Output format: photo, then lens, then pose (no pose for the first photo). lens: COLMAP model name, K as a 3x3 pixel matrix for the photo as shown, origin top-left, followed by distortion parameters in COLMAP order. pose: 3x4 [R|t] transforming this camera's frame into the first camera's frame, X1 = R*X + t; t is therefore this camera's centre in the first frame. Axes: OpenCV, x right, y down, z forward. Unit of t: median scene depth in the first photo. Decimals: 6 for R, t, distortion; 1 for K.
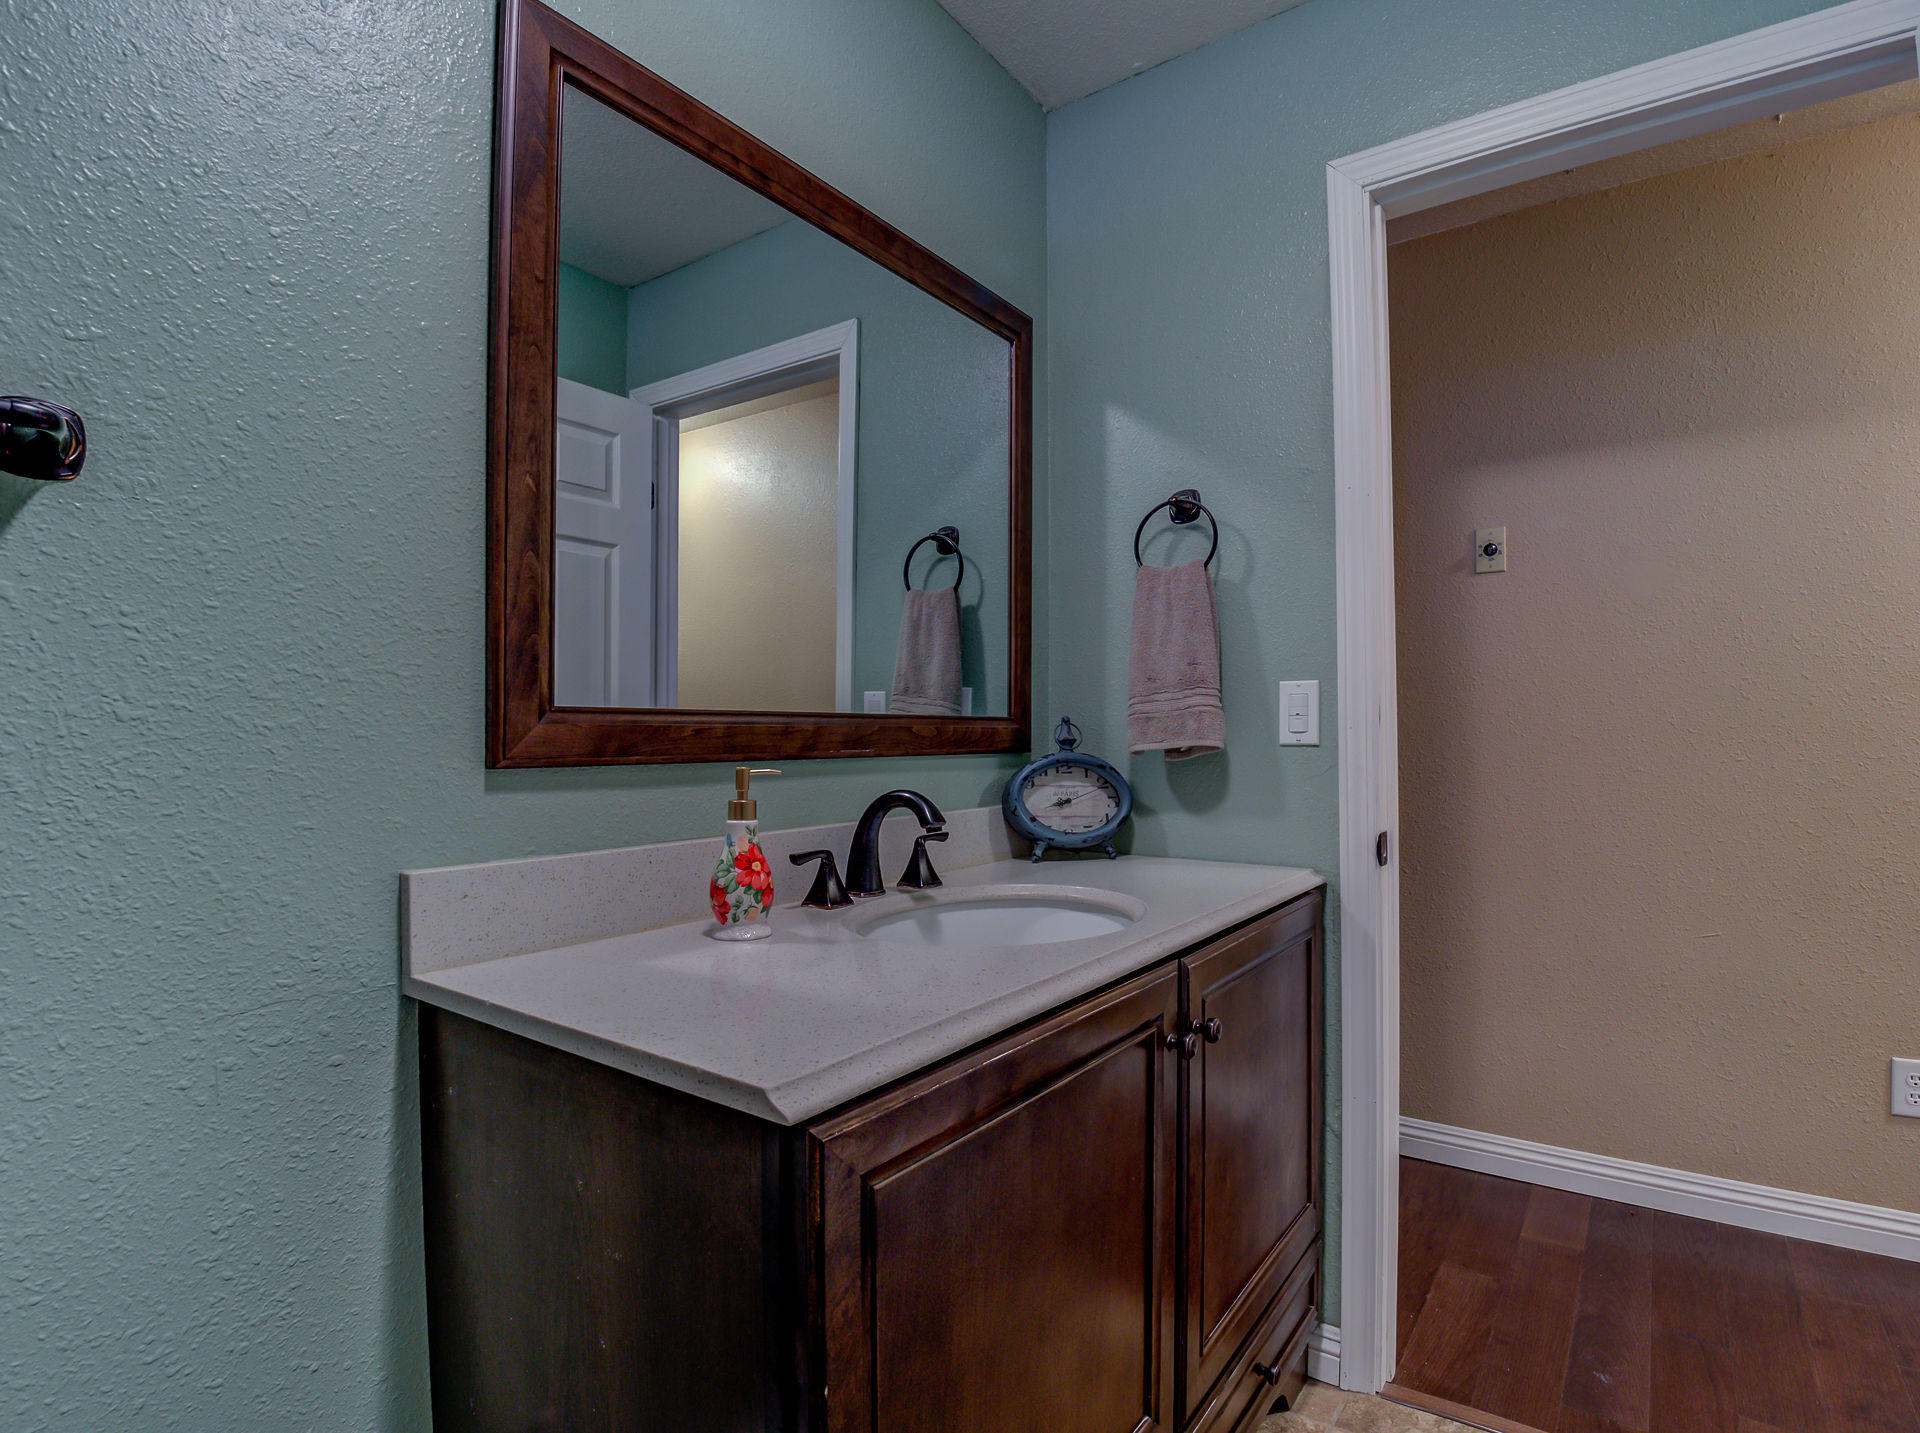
lens RADIAL K [[959.3, 0, 995.3], [0, 959.3, 688.3], [0, 0, 1]] dist [-0.019663, -0.015866]
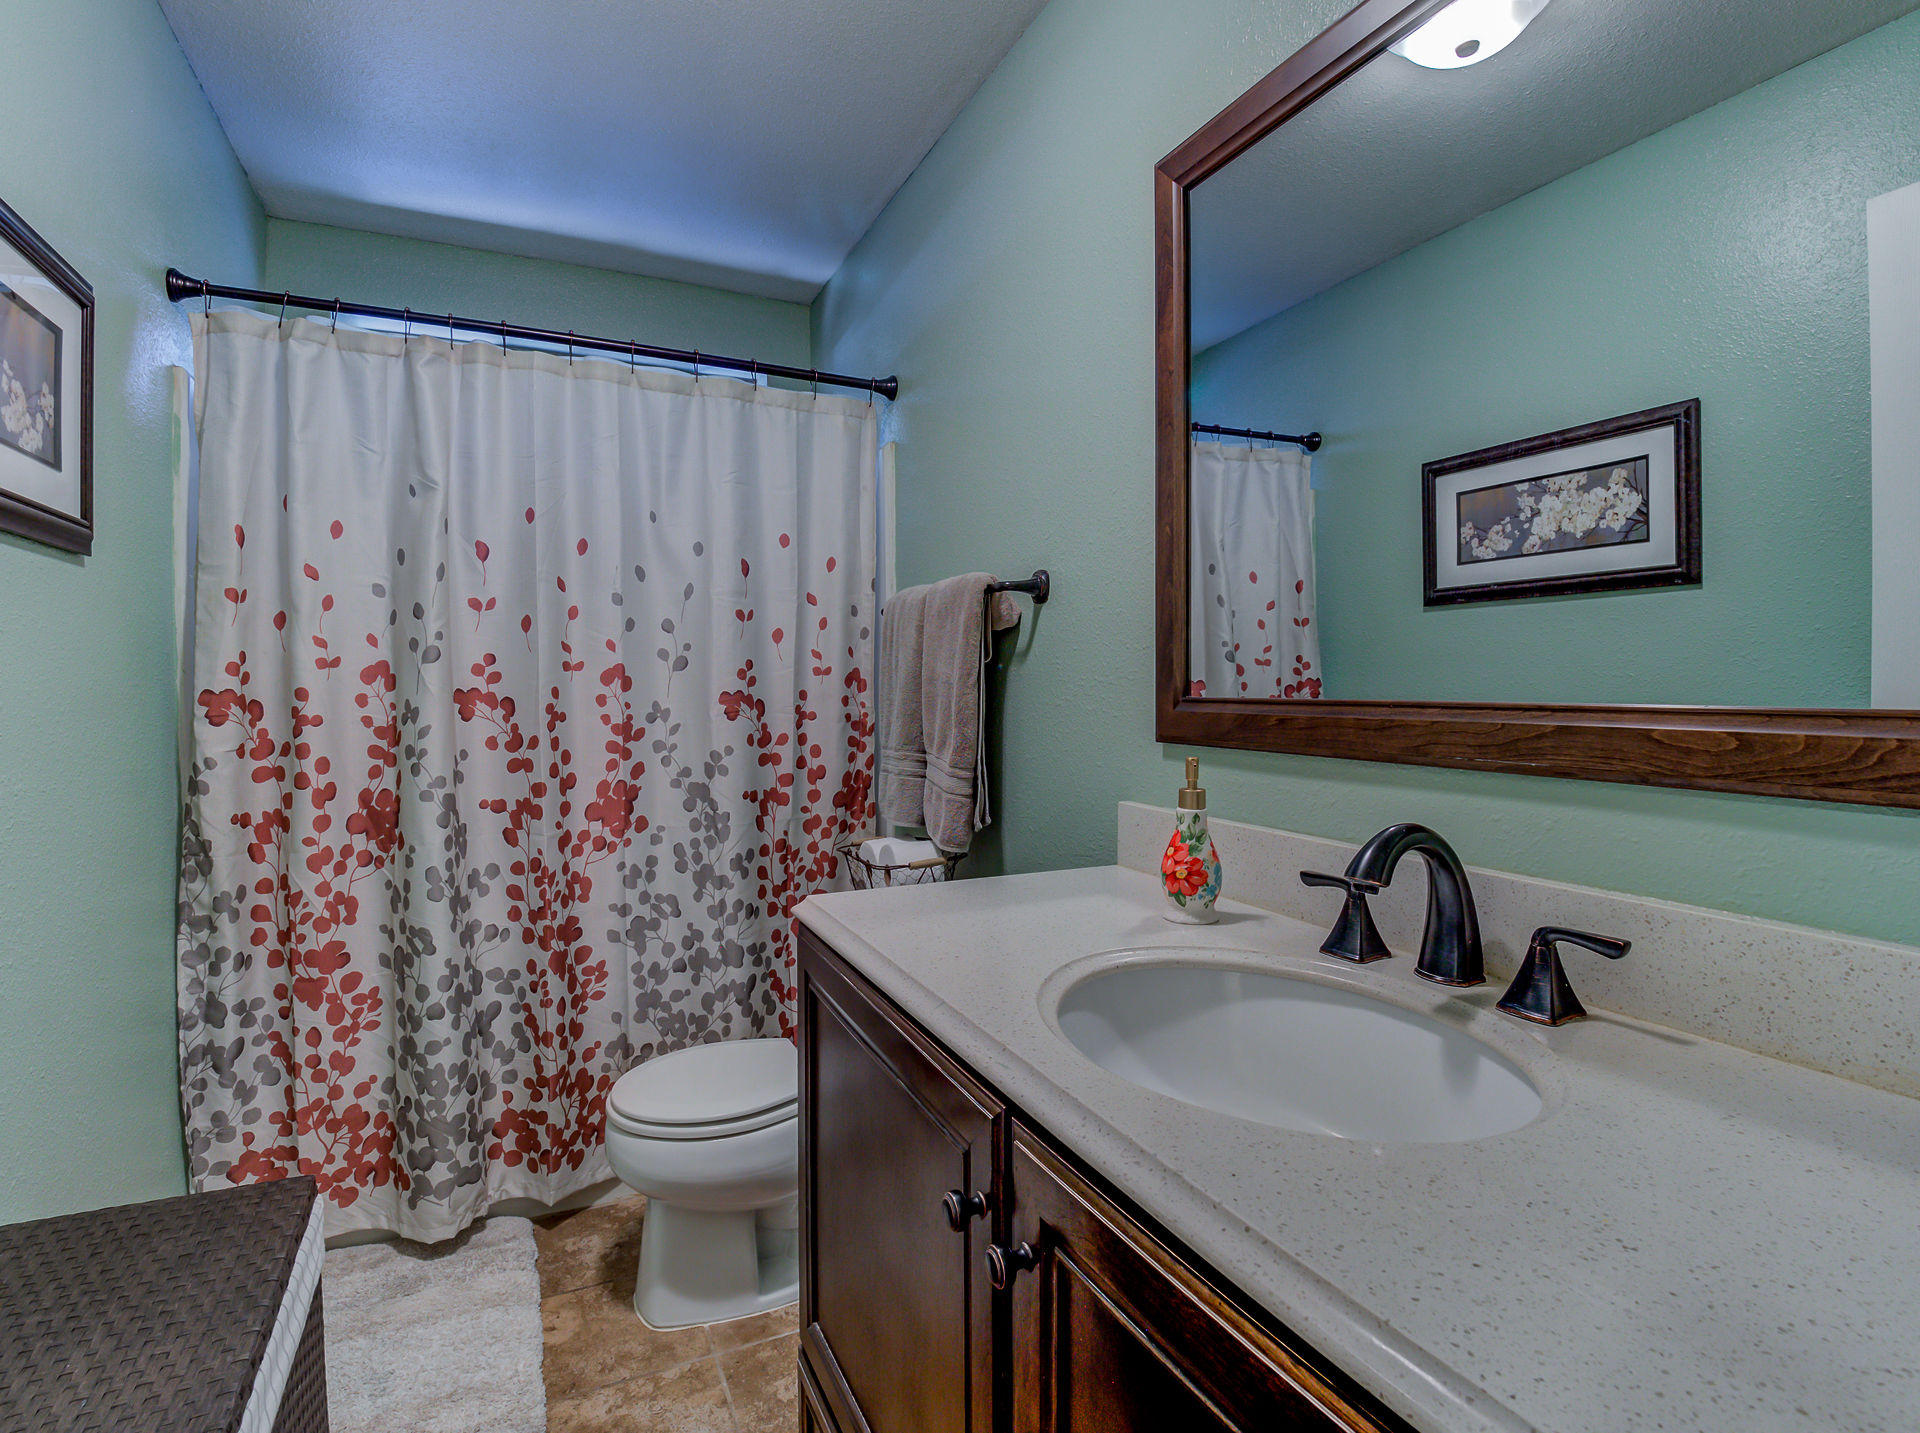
lens RADIAL K [[959.3, 0, 995.3], [0, 959.3, 688.3], [0, 0, 1]] dist [-0.019663, -0.015866]
pose [[-0.497840, -0.001588, -0.867268, 0.717257], [0.033861, 0.999200, -0.021267, 0.023632], [0.866608, -0.039954, -0.497388, 1.300662]]
